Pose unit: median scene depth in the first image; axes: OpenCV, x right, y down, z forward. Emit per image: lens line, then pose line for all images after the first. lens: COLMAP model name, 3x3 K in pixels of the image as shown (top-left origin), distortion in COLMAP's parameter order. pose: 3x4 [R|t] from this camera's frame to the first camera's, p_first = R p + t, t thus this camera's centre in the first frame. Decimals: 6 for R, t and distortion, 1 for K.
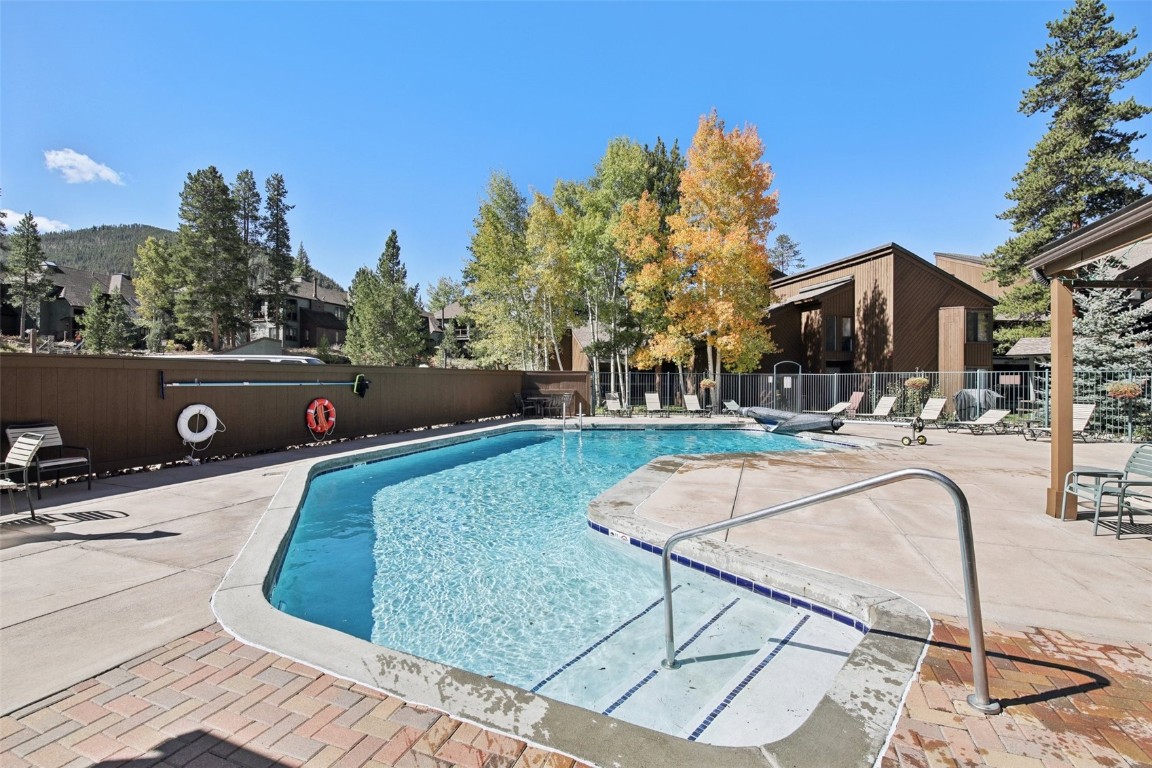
lens RADIAL K [[498.6, 0, 574.6], [0, 498.6, 381.8], [0, 0, 1]] dist [-0.018716, -0.000942]
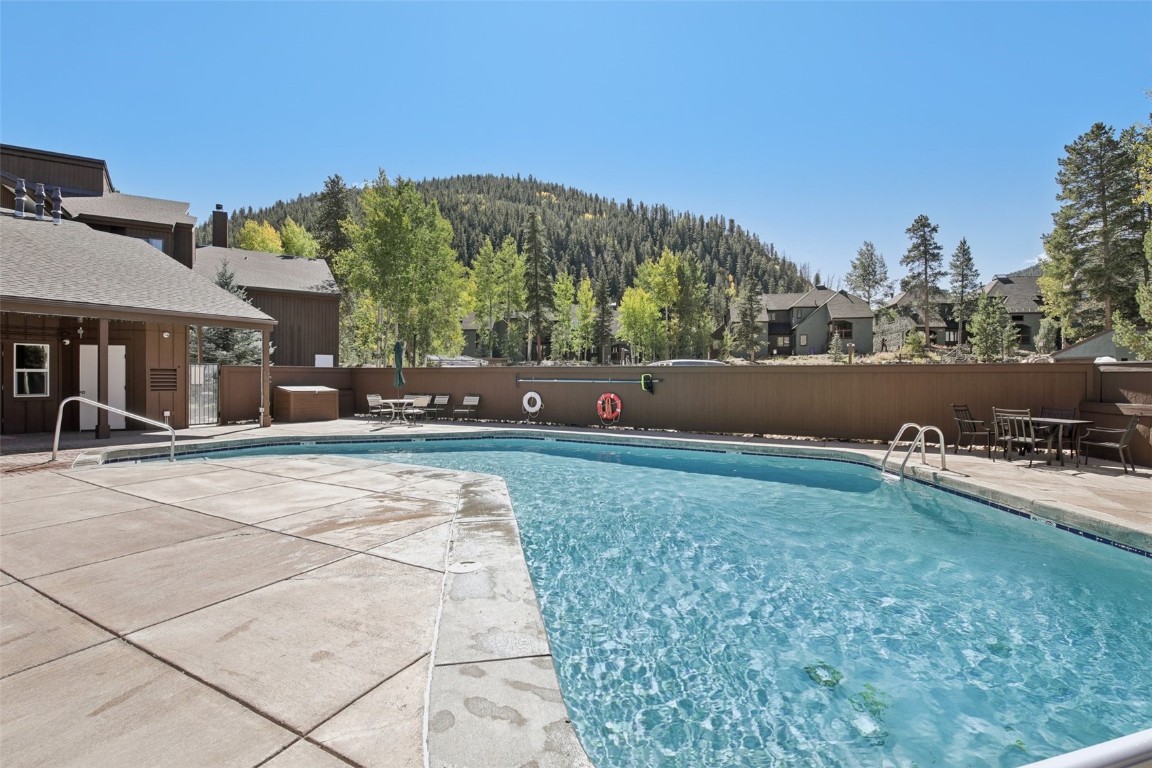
lens RADIAL K [[498.6, 0, 574.5], [0, 498.6, 382.2], [0, 0, 1]] dist [-0.018716, -0.000942]
pose [[-0.124989, 0.003391, -0.992152, 0.457849], [-0.010600, 0.999933, 0.004752, 0.000334], [0.992102, 0.011110, -0.124945, 0.611338]]
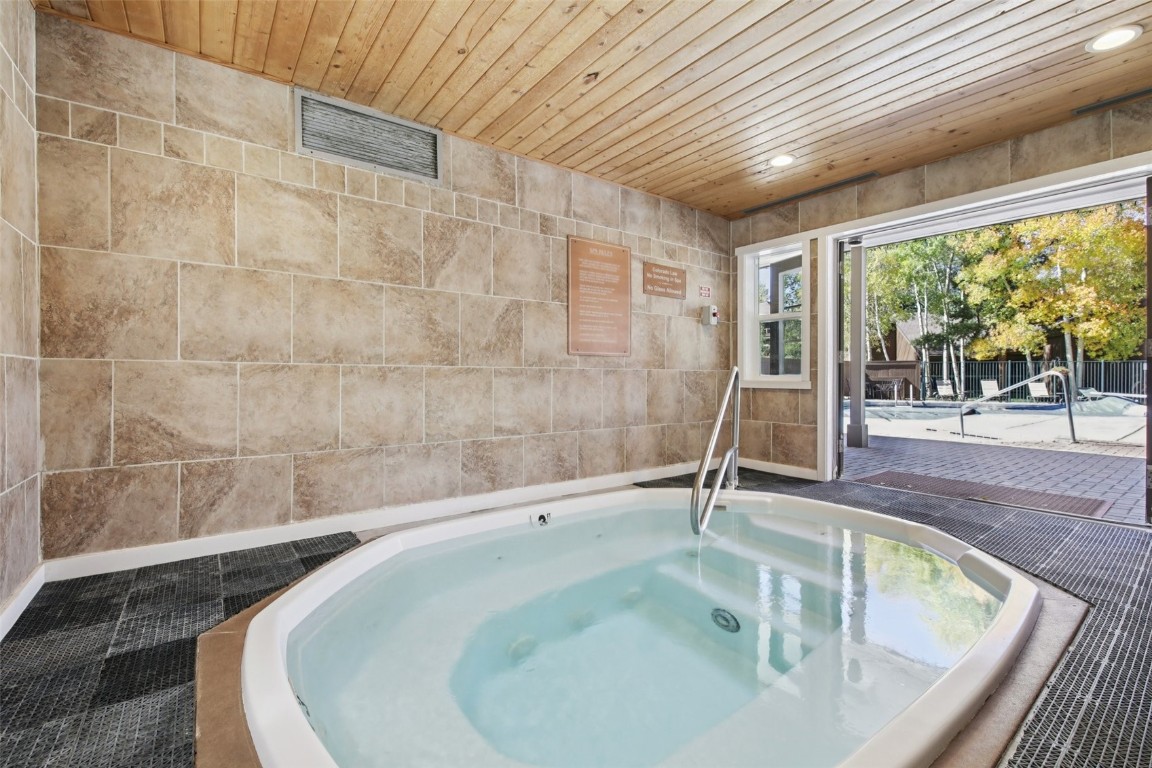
lens RADIAL K [[498.6, 0, 574.5], [0, 498.6, 382.3], [0, 0, 1]] dist [-0.018716, -0.000942]
pose [[0.841177, 0.001710, -0.540757, -0.019320], [-0.001297, 0.999999, 0.001146, 0.022652], [0.540758, -0.000263, 0.841178, -0.303253]]
